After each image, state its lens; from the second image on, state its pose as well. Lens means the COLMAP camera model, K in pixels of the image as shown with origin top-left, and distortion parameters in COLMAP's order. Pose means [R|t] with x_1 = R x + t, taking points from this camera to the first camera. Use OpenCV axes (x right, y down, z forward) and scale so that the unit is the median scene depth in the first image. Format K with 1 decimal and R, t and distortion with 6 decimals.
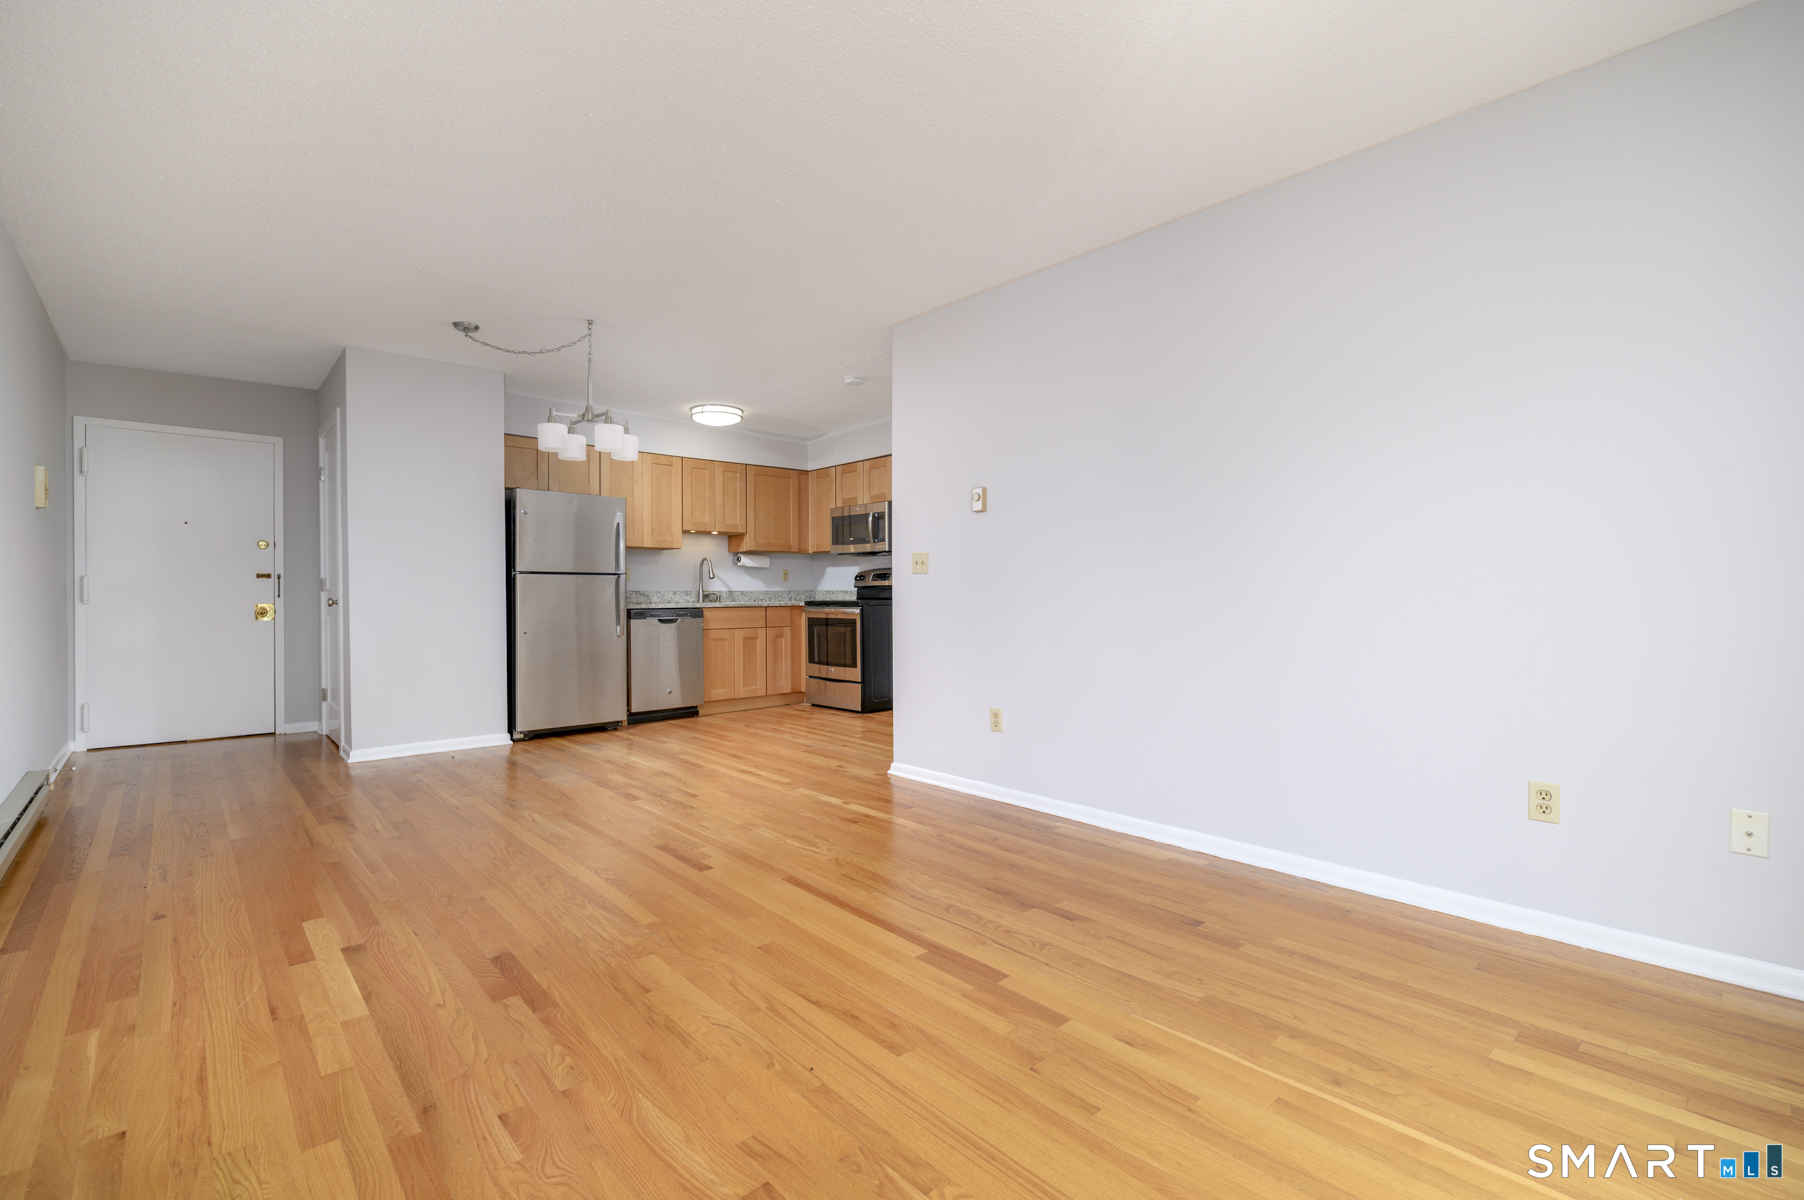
lens RADIAL K [[791.7, 0, 893.3], [0, 791.7, 595.8], [0, 0, 1]] dist [0.000125, -0.001532]
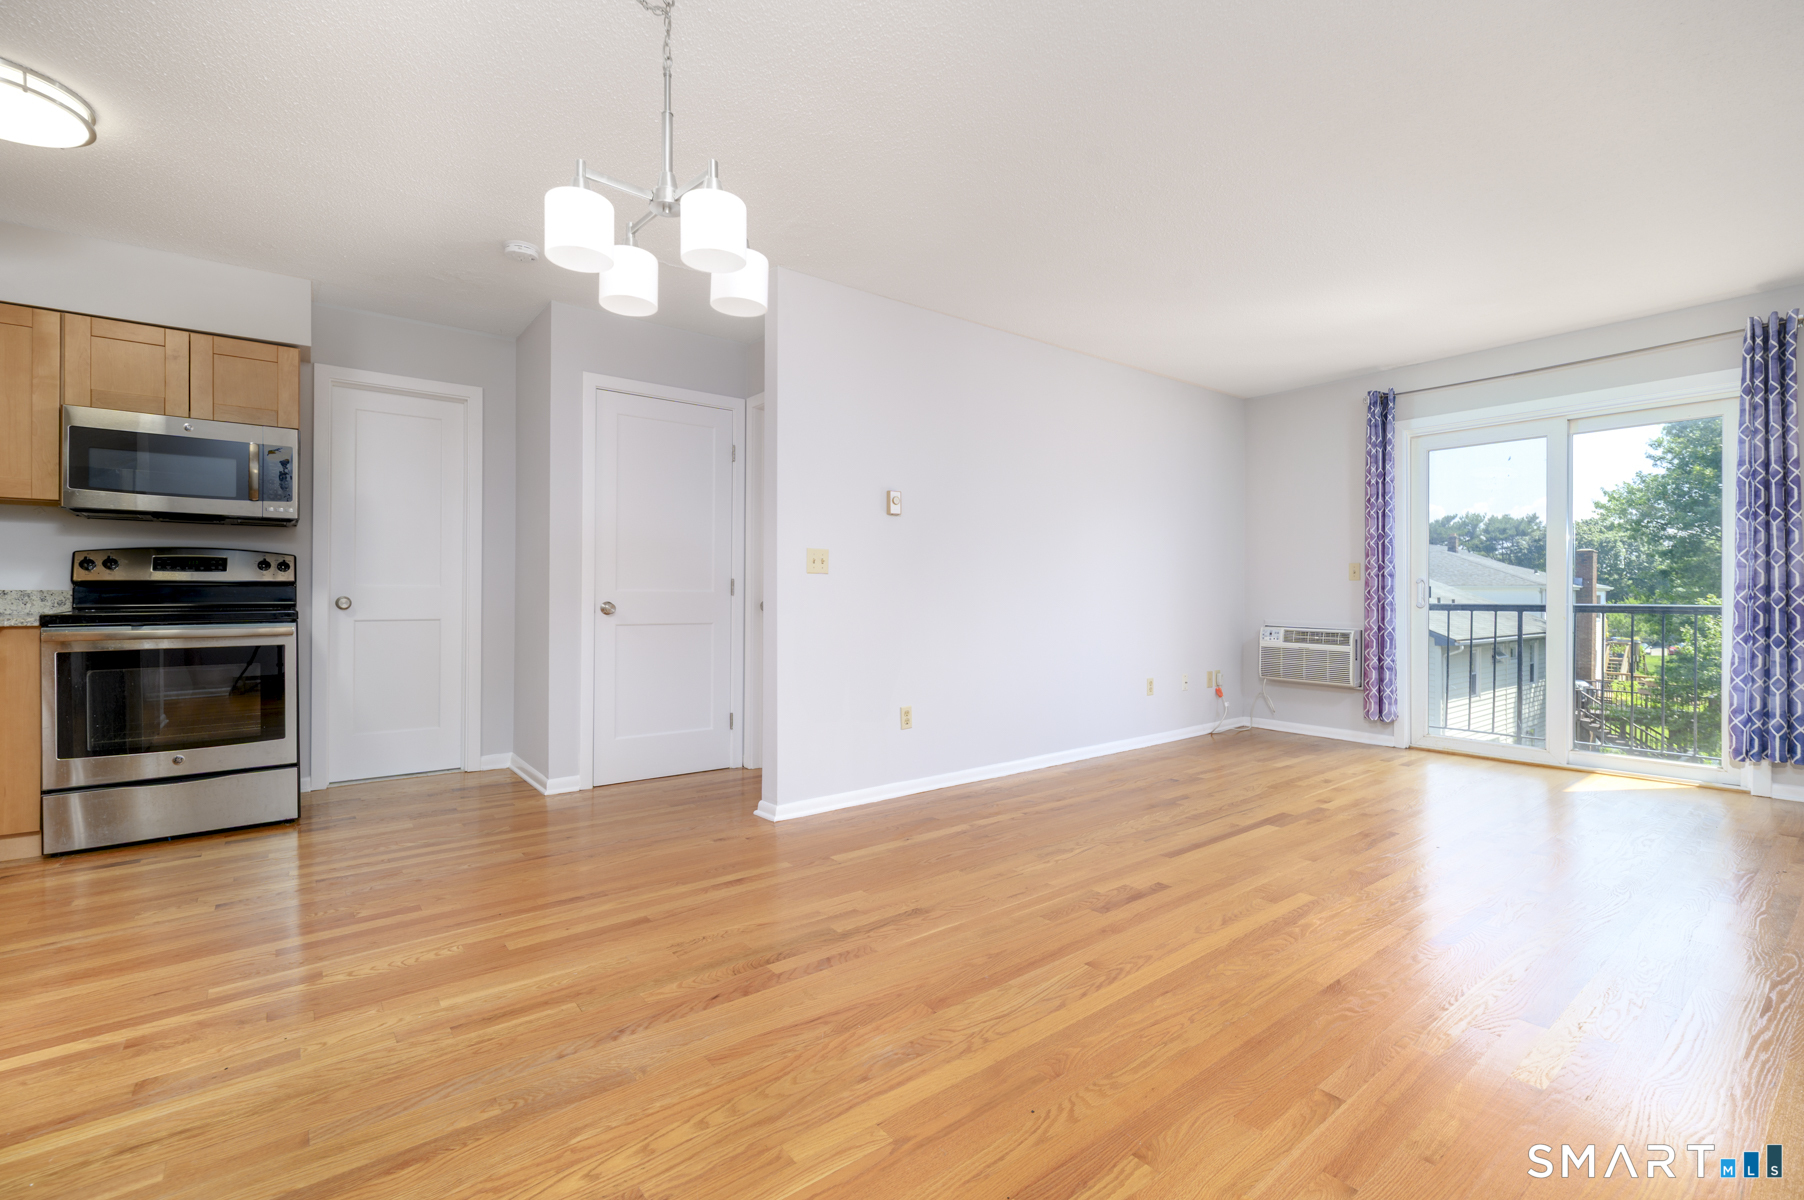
lens RADIAL K [[791.7, 0, 900.7], [0, 791.7, 592.0], [0, 0, 1]] dist [0.000125, -0.001532]
pose [[0.072957, 0.003079, 0.997330, -0.649252], [0.003474, 0.999988, -0.003341, -0.003313], [-0.997329, 0.003708, 0.072946, 0.666124]]
